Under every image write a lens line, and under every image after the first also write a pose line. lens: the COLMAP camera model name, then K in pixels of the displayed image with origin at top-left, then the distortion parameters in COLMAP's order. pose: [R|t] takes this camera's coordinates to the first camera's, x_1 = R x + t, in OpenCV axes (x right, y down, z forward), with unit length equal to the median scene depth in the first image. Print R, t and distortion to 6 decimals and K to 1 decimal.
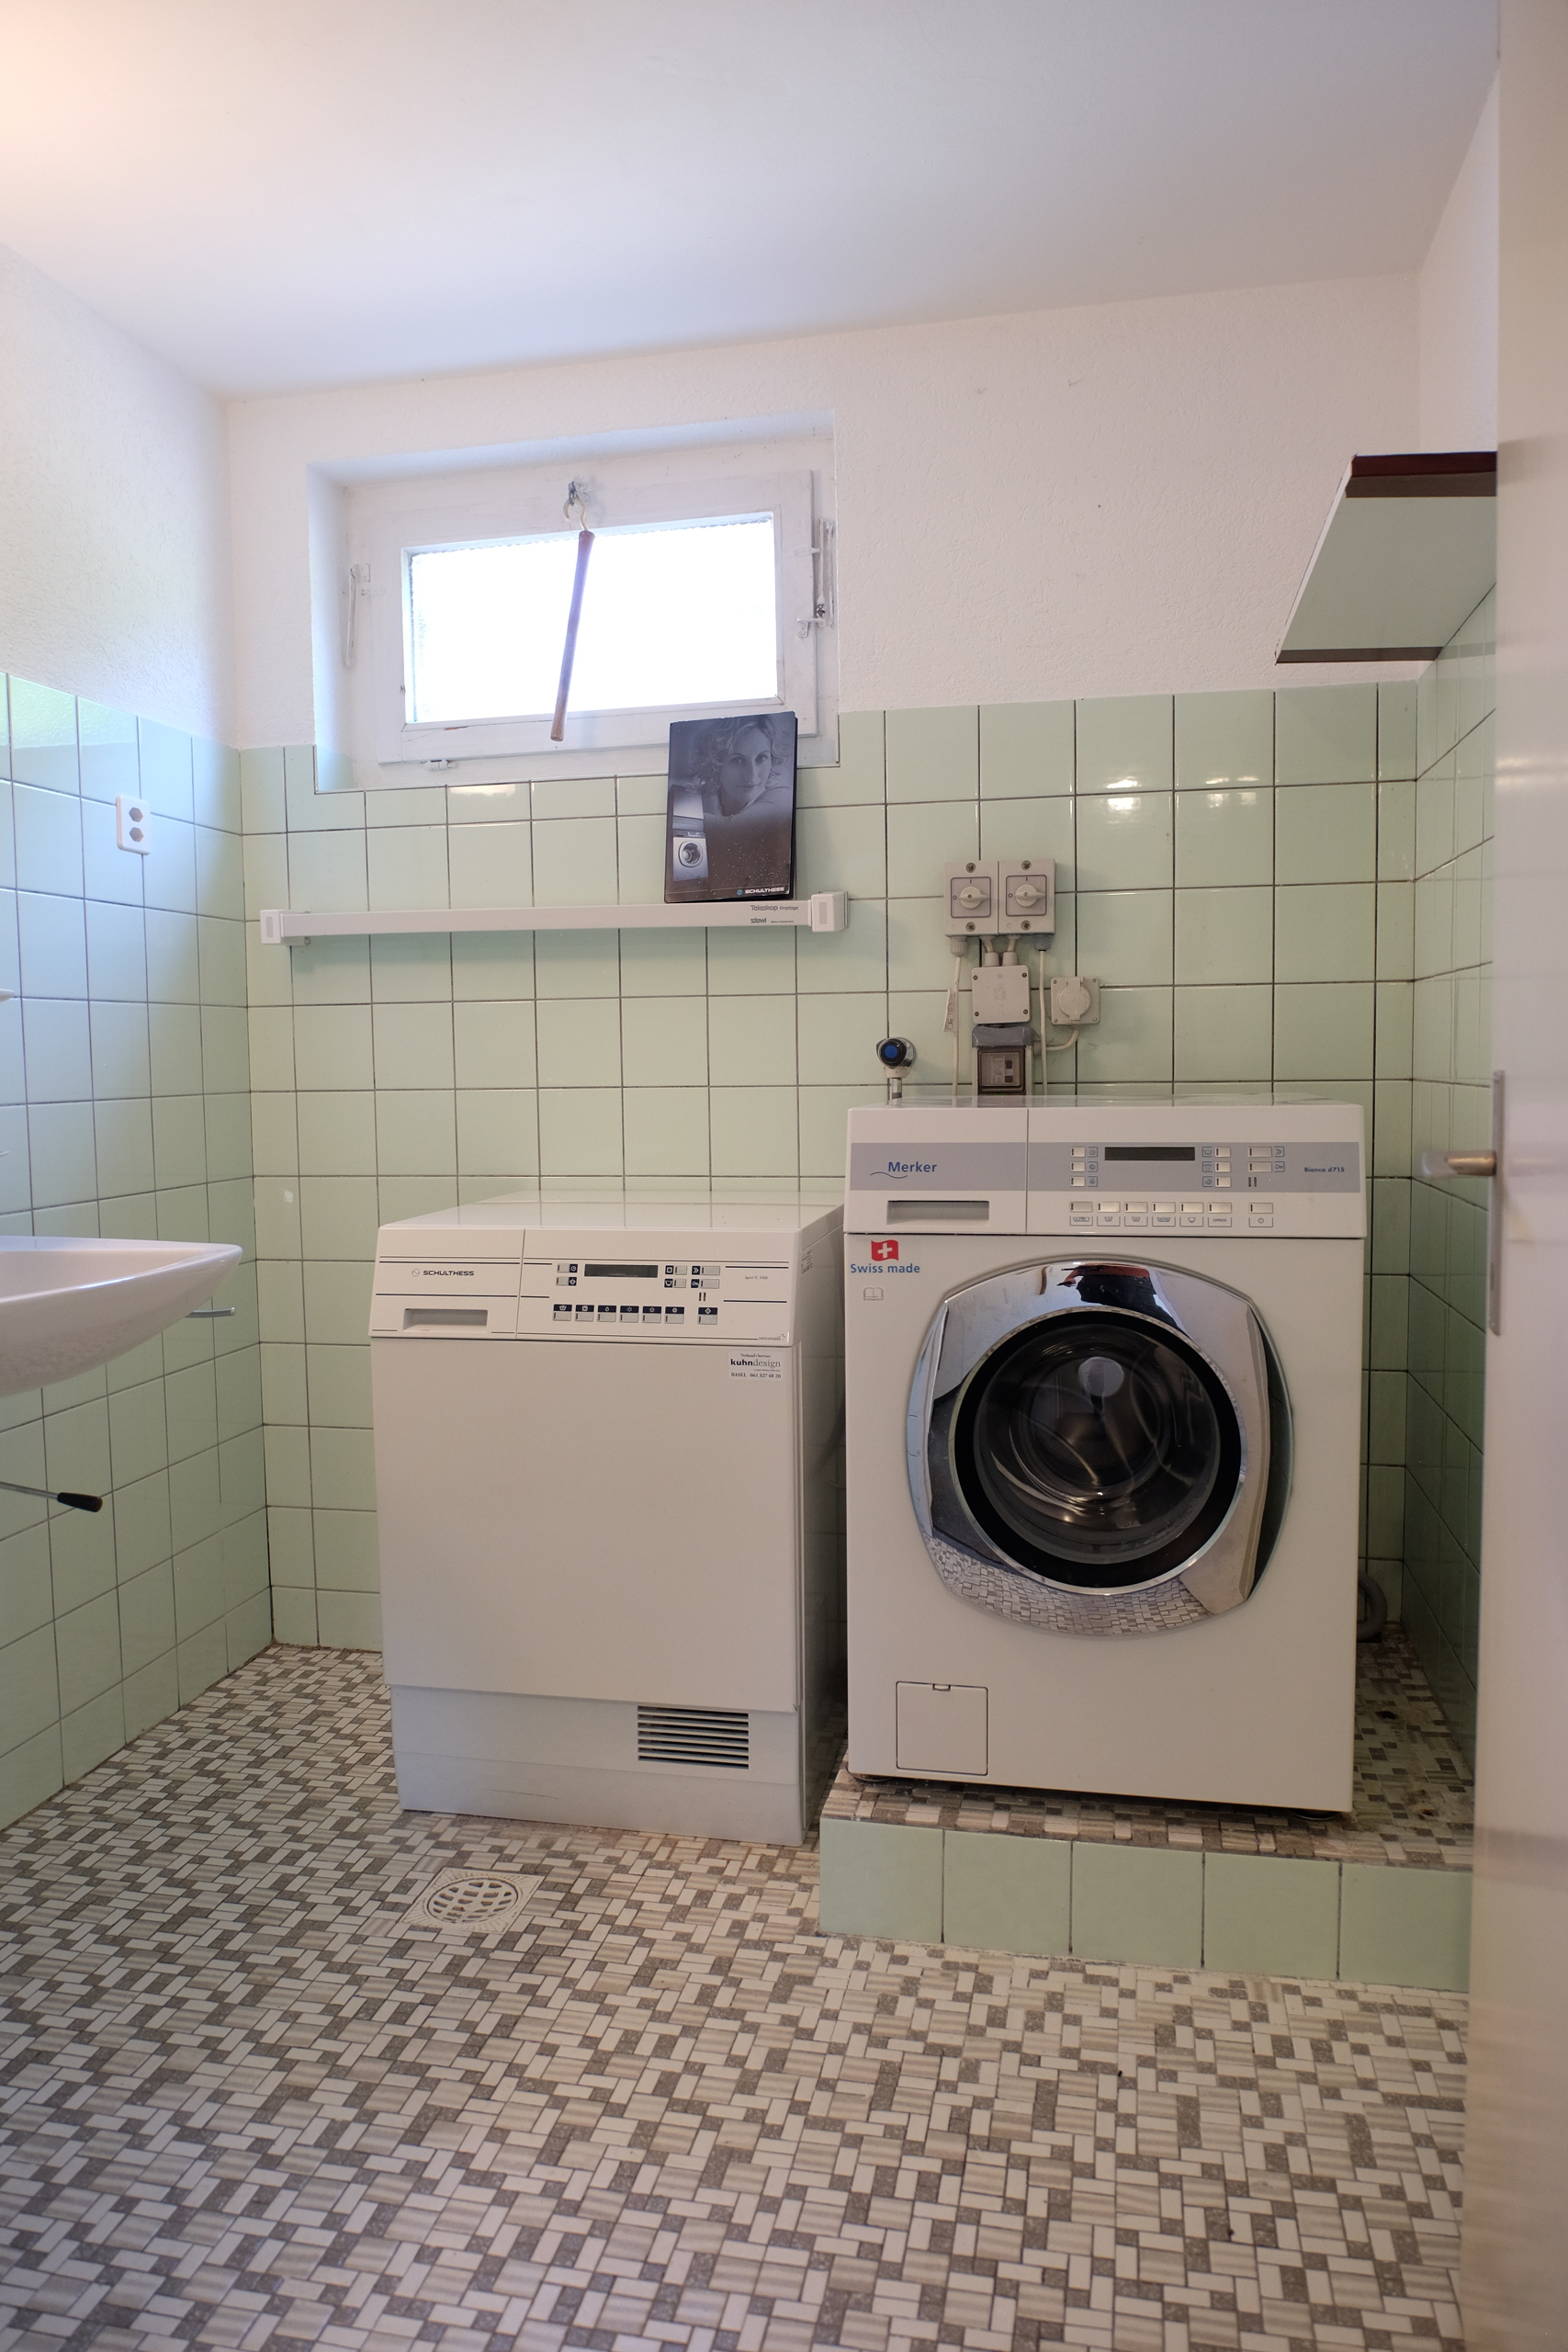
lens RADIAL K [[1616.3, 0, 784.0], [0, 1616.3, 1176.0], [0, 0, 1]] dist [-0.002417, -0.031304]
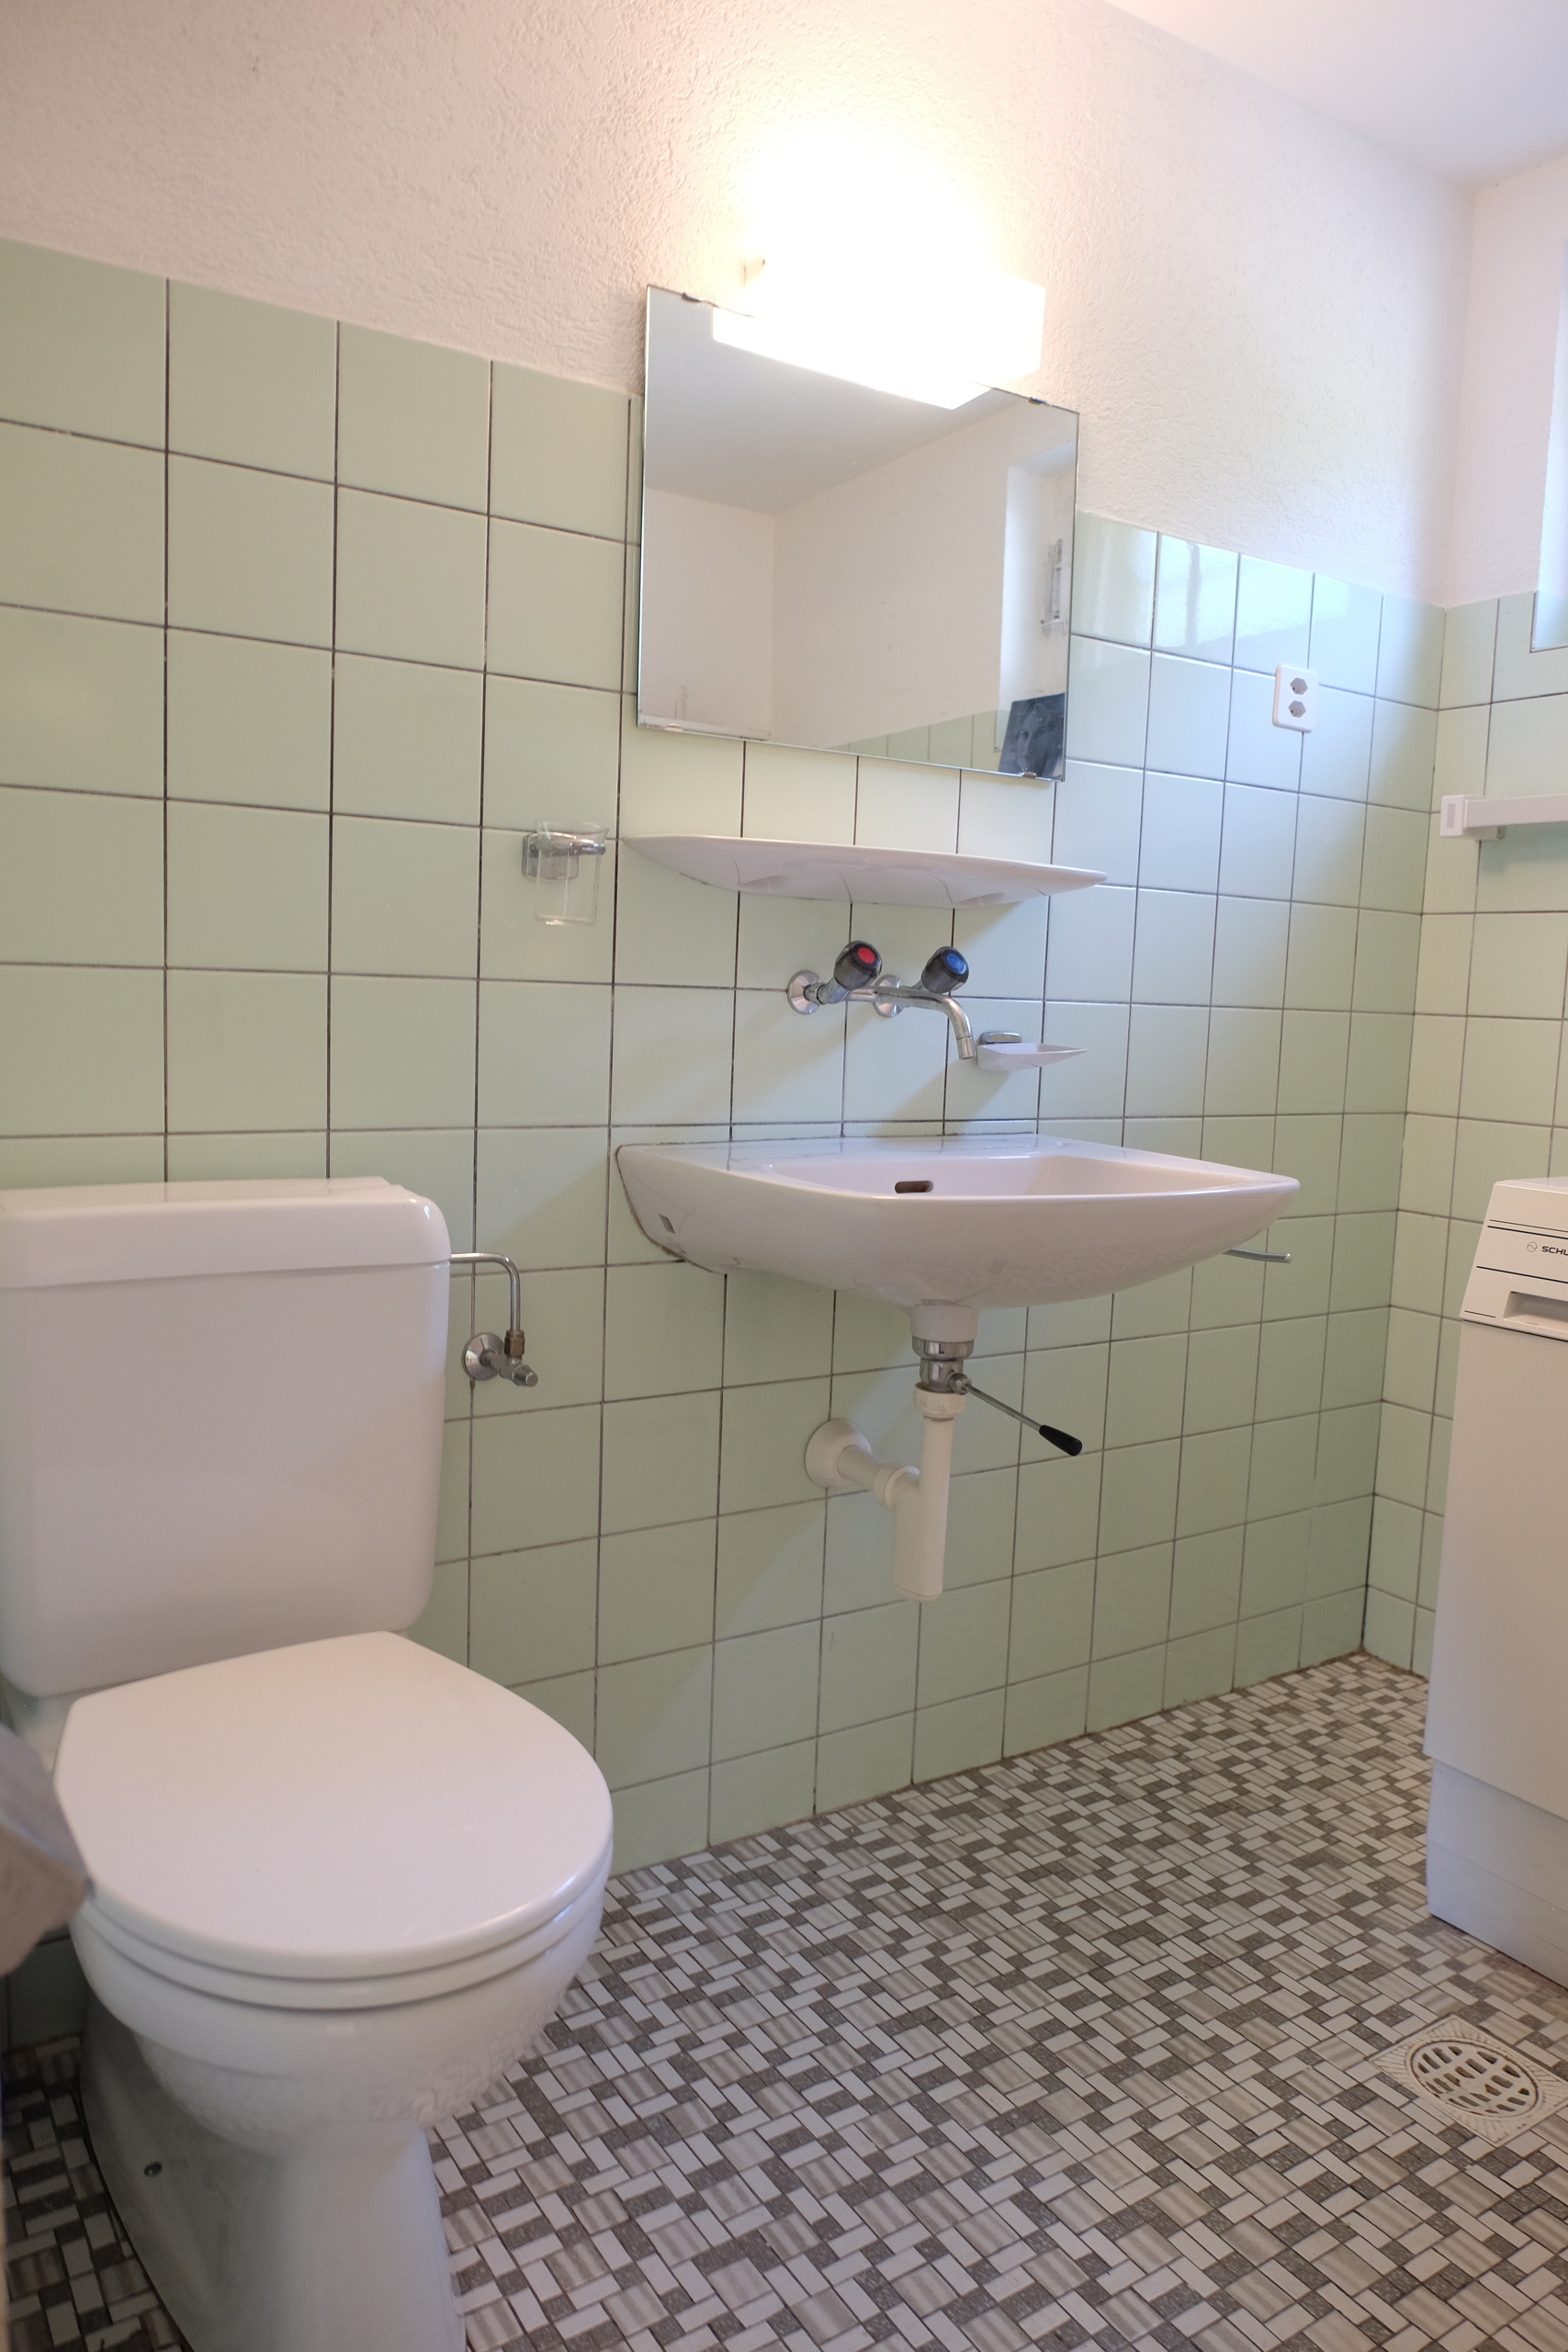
lens RADIAL K [[1610.9, 0, 783.3], [0, 1610.9, 1165.8], [0, 0, 1]] dist [-0.024648, 0.004395]
pose [[0.708655, 0.116825, -0.695816, 0.043454], [-0.101287, 0.992826, 0.063536, 0.009749], [0.698247, 0.025452, 0.715405, 0.212782]]
